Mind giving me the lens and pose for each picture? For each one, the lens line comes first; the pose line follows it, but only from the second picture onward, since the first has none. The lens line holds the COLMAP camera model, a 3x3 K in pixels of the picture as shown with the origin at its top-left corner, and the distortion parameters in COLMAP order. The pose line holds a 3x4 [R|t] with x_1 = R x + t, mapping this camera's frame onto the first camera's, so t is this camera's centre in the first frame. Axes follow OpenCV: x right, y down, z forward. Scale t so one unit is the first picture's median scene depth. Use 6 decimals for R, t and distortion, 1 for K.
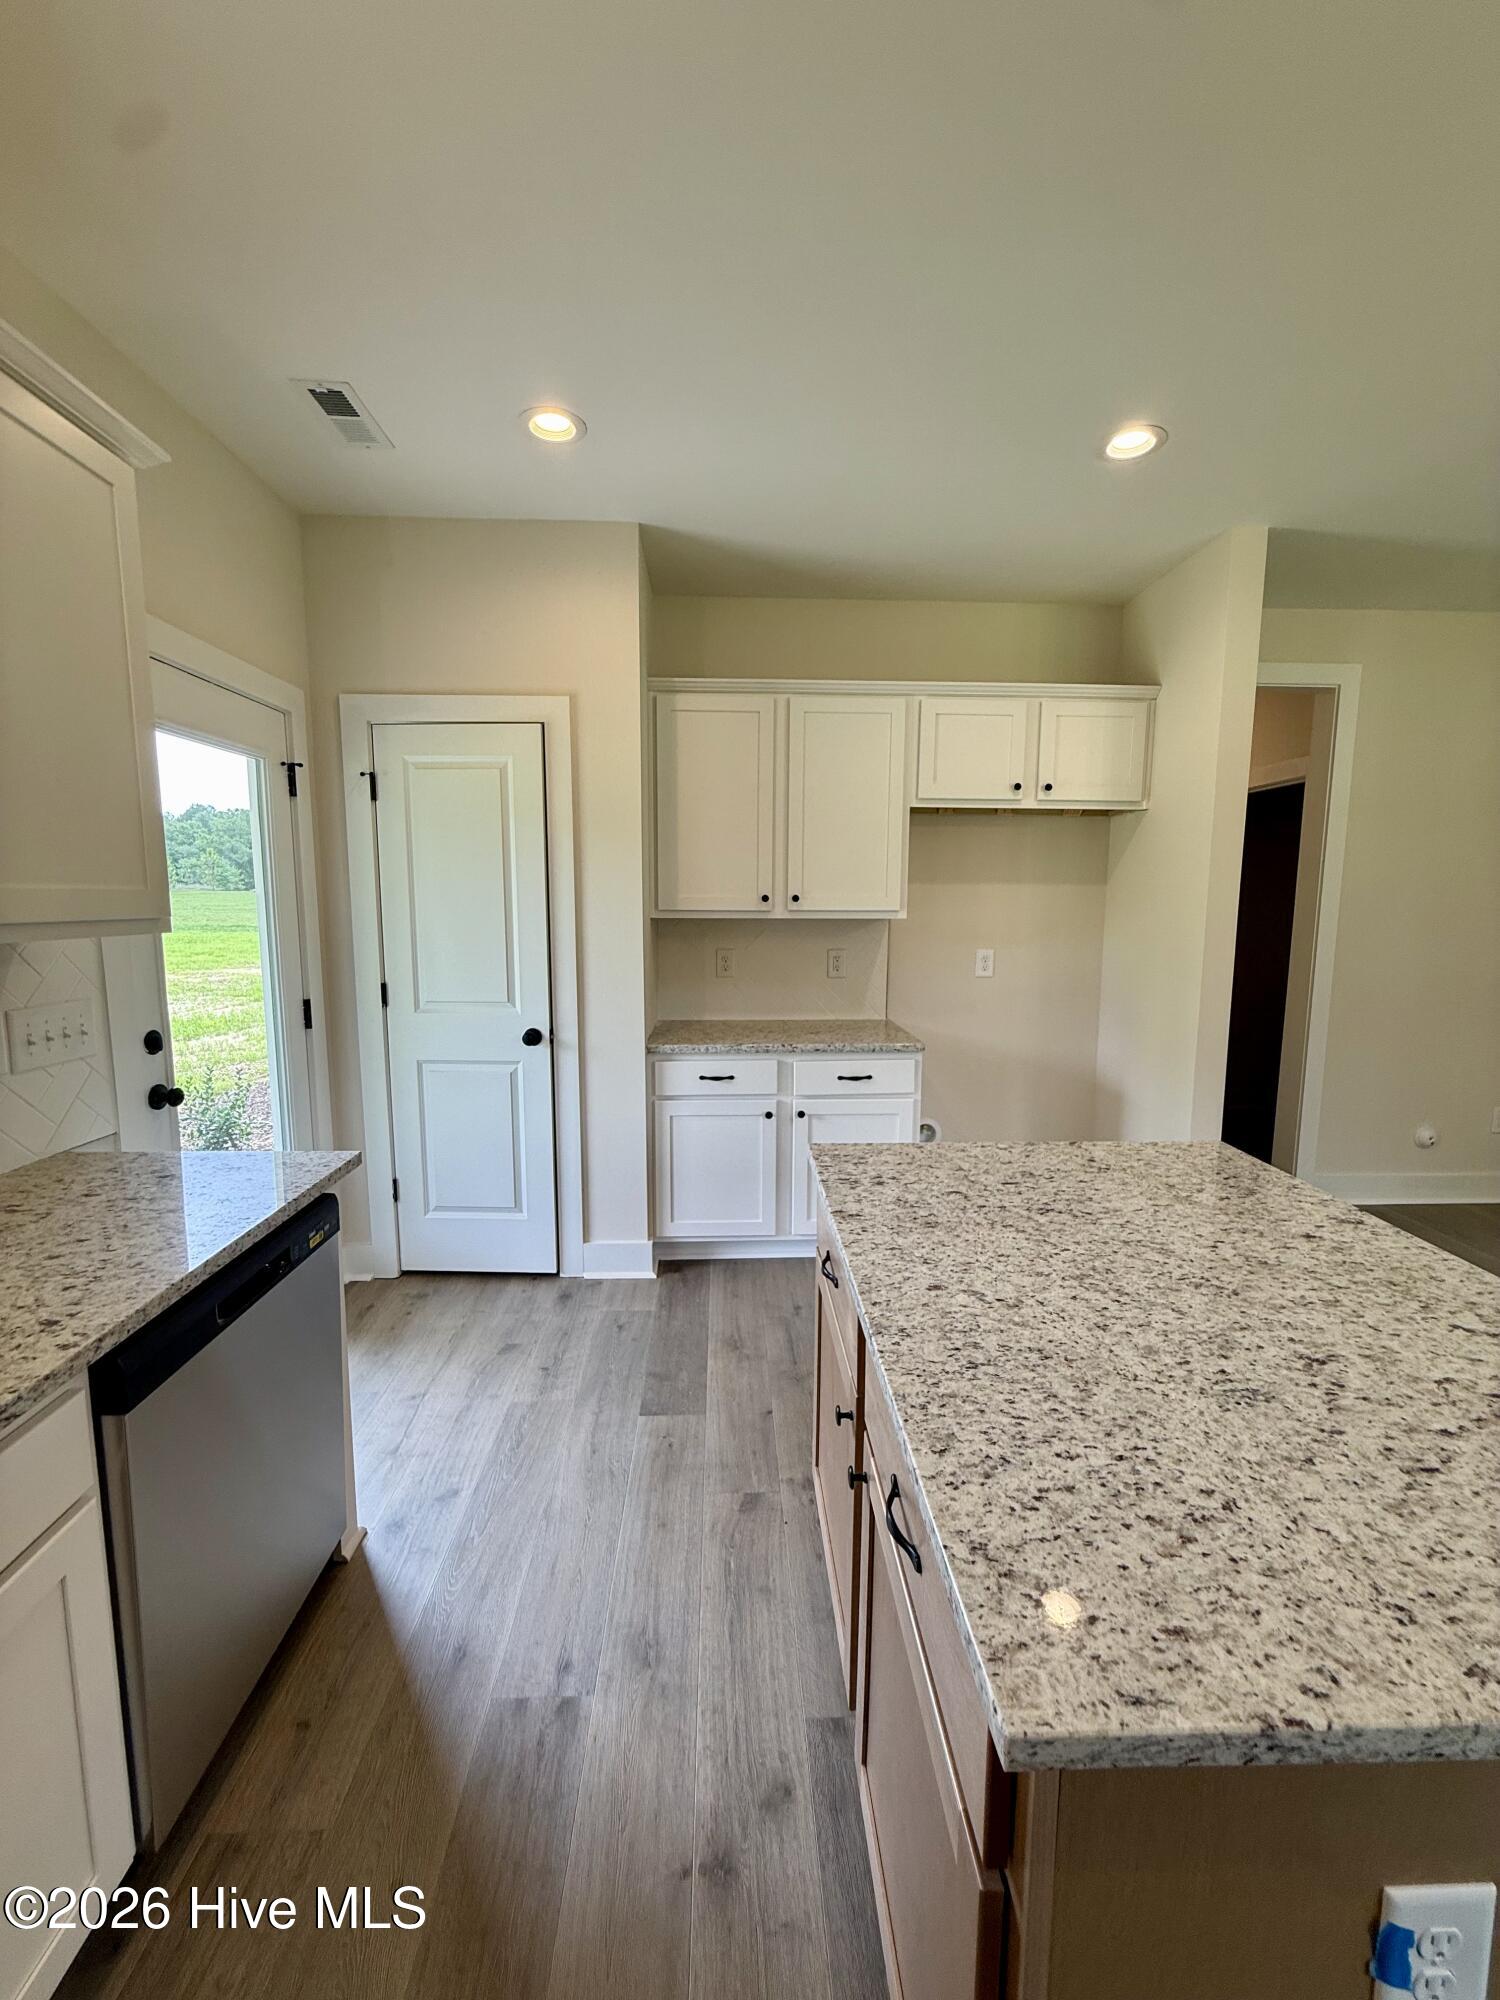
lens RADIAL K [[800.0, 0, 753.5], [0, 800.0, 995.6], [0, 0, 1]] dist [0.001710, 0.000304]
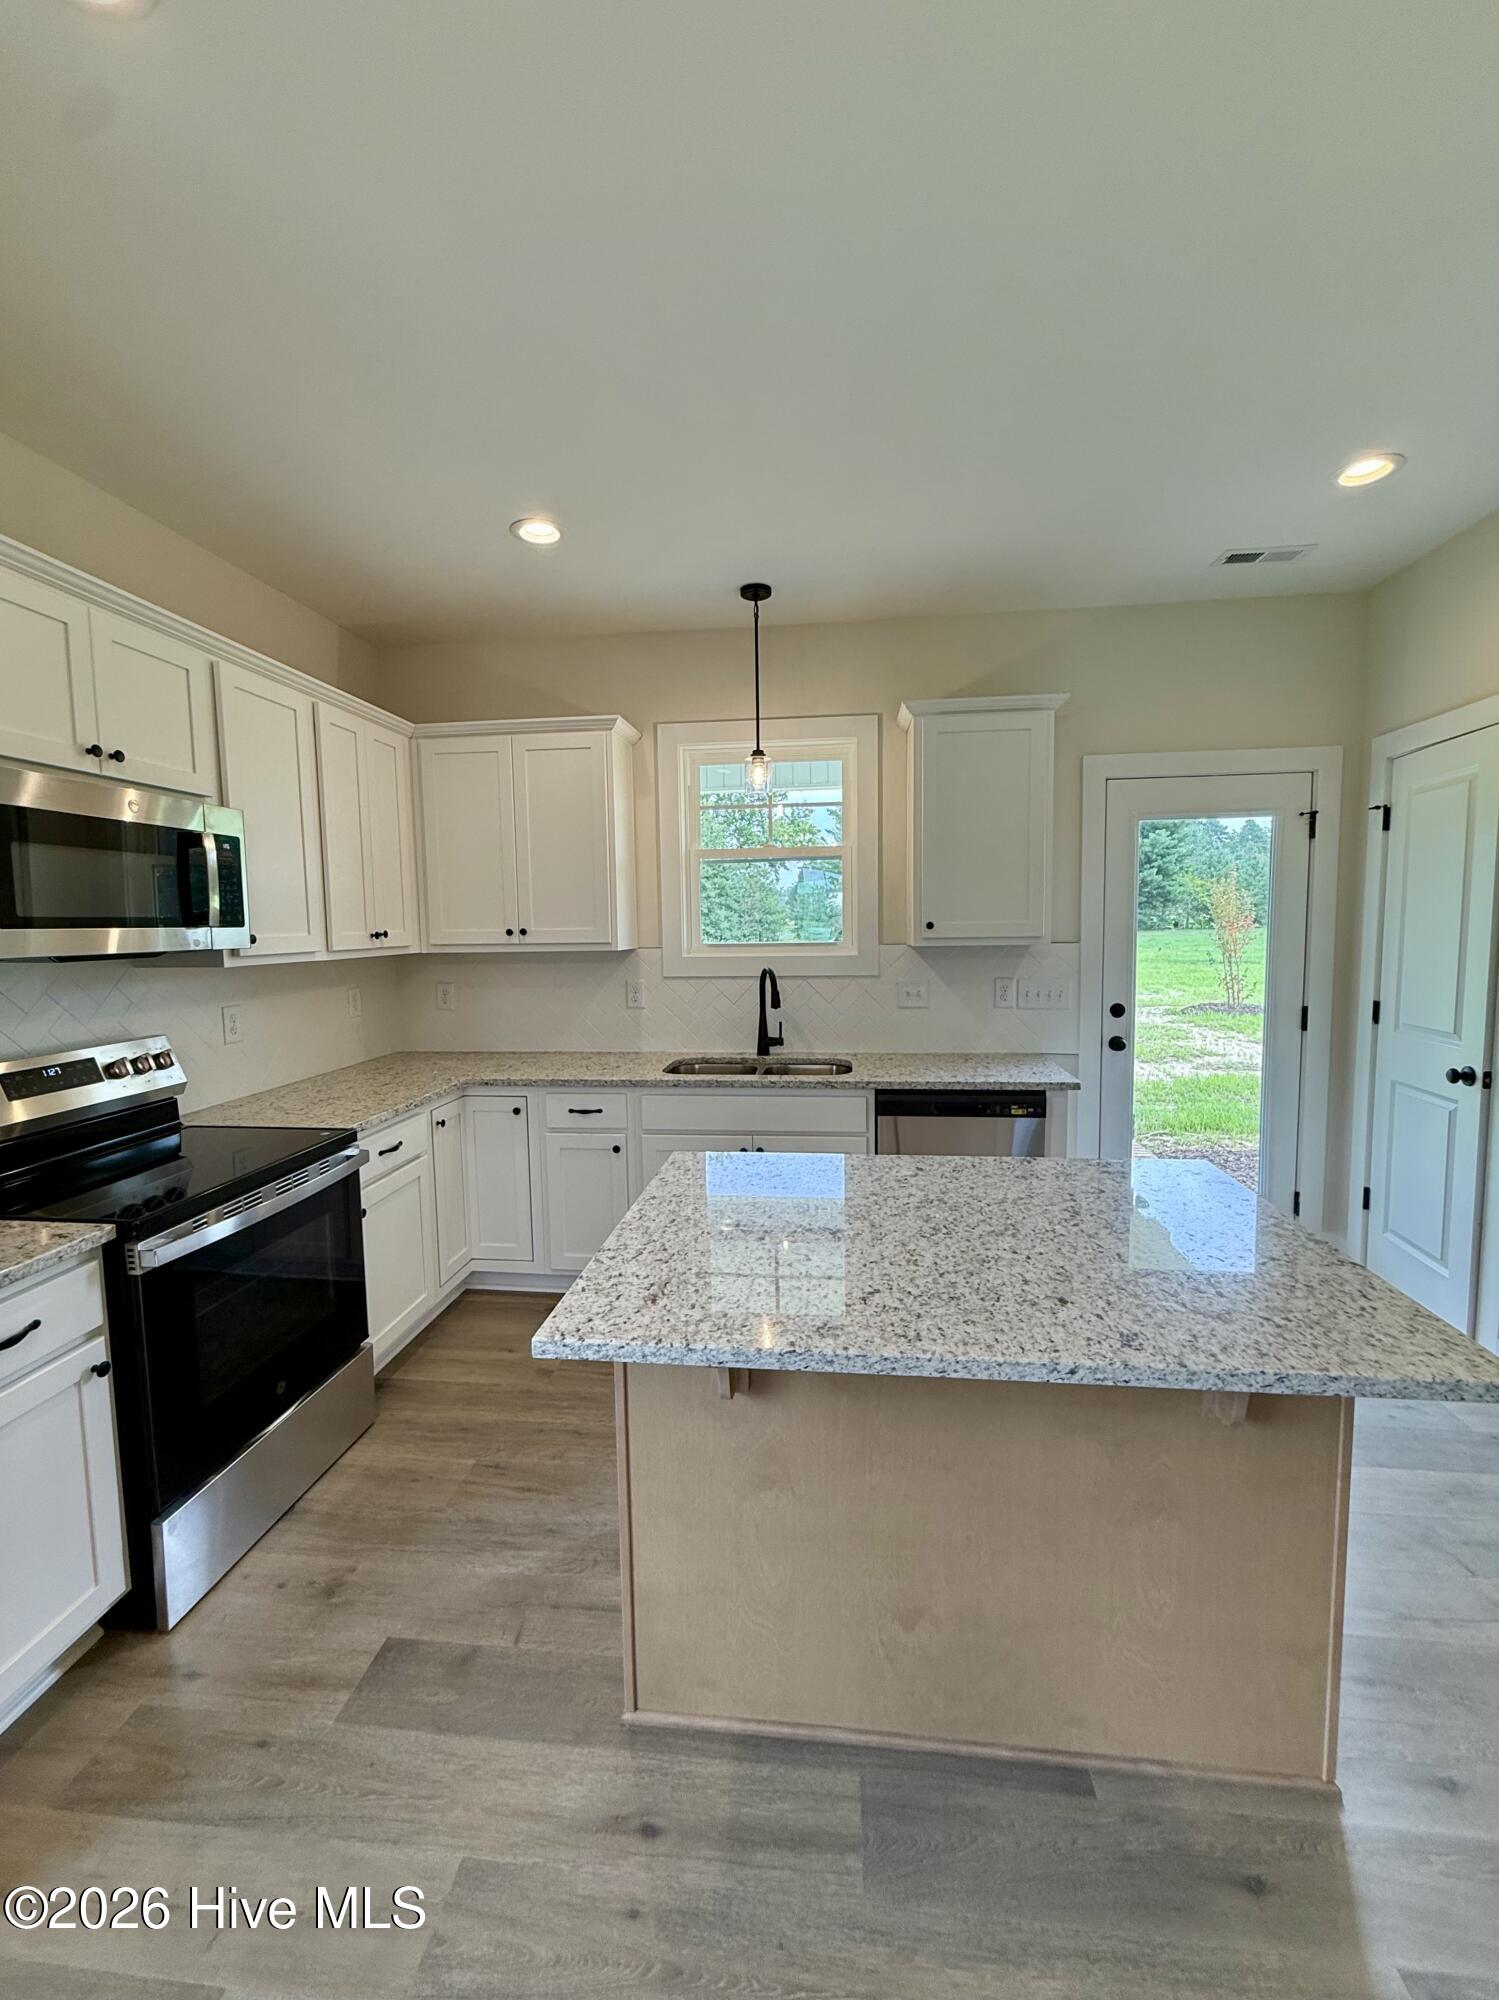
lens RADIAL K [[828.1, 0, 749.3], [0, 828.1, 998.6], [0, 0, 1]] dist [0.001573, 0.000109]
pose [[-0.156071, 0.087051, -0.983902, 1.624655], [-0.102640, 0.989287, 0.103809, -0.102206], [0.982399, 0.117189, -0.145464, 0.730395]]
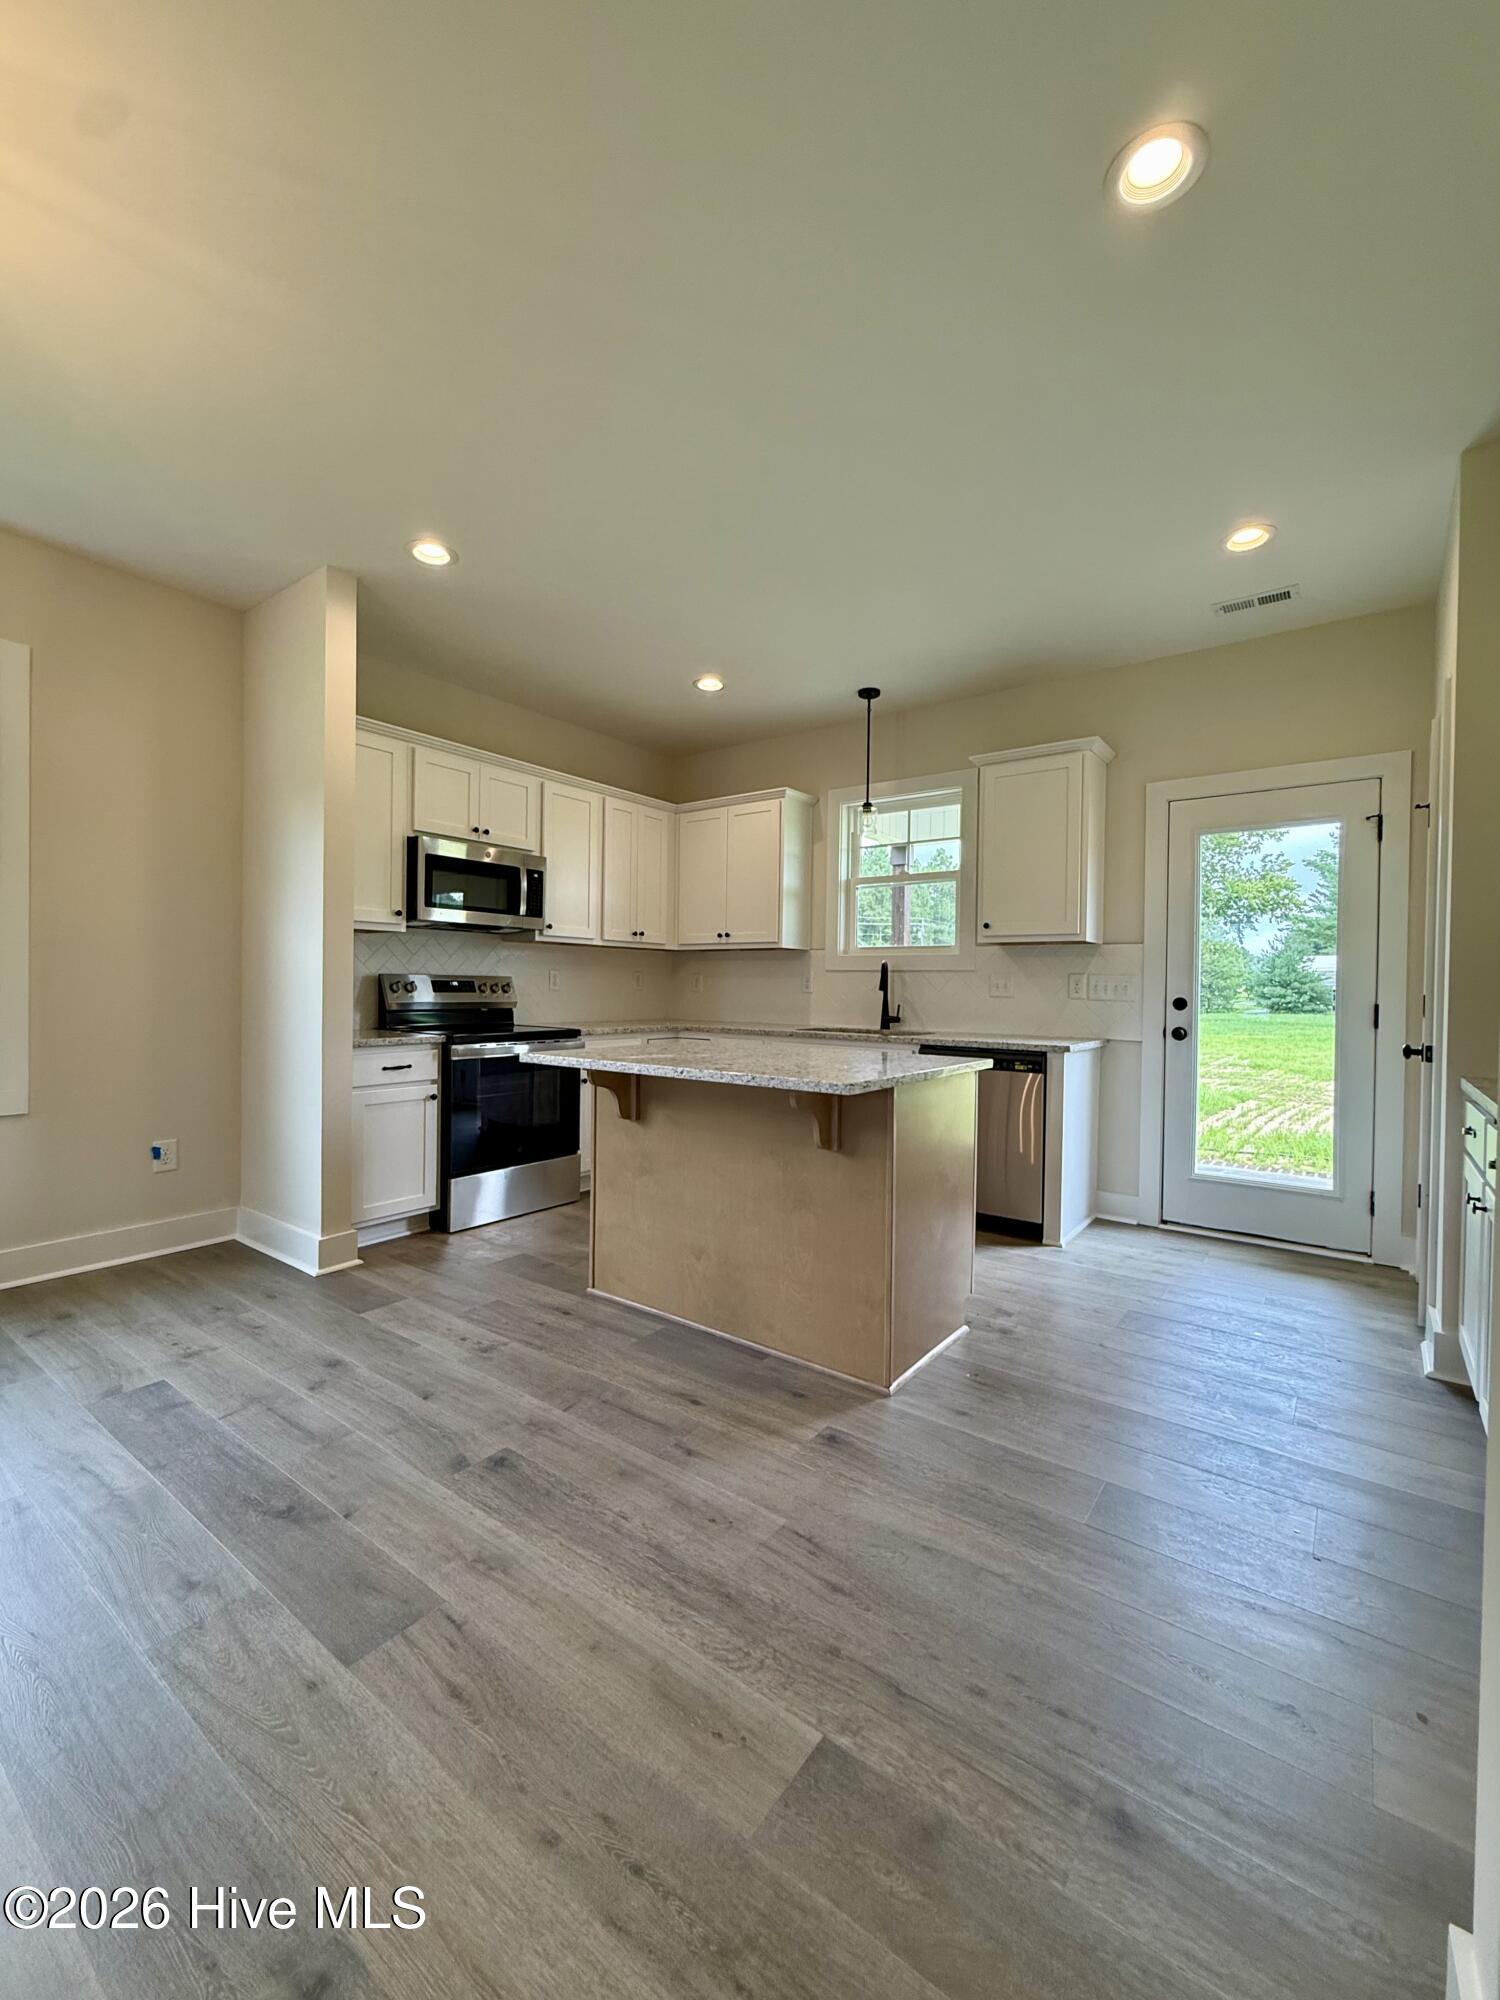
lens RADIAL K [[821.0, 0, 749.3], [0, 821.0, 997.7], [0, 0, 1]] dist [0.001154, 0.000033]
pose [[-0.630617, -0.003930, -0.776084, 2.073837], [-0.109184, 0.990491, 0.083703, -0.010658], [0.768376, 0.137520, -0.625050, 2.129994]]
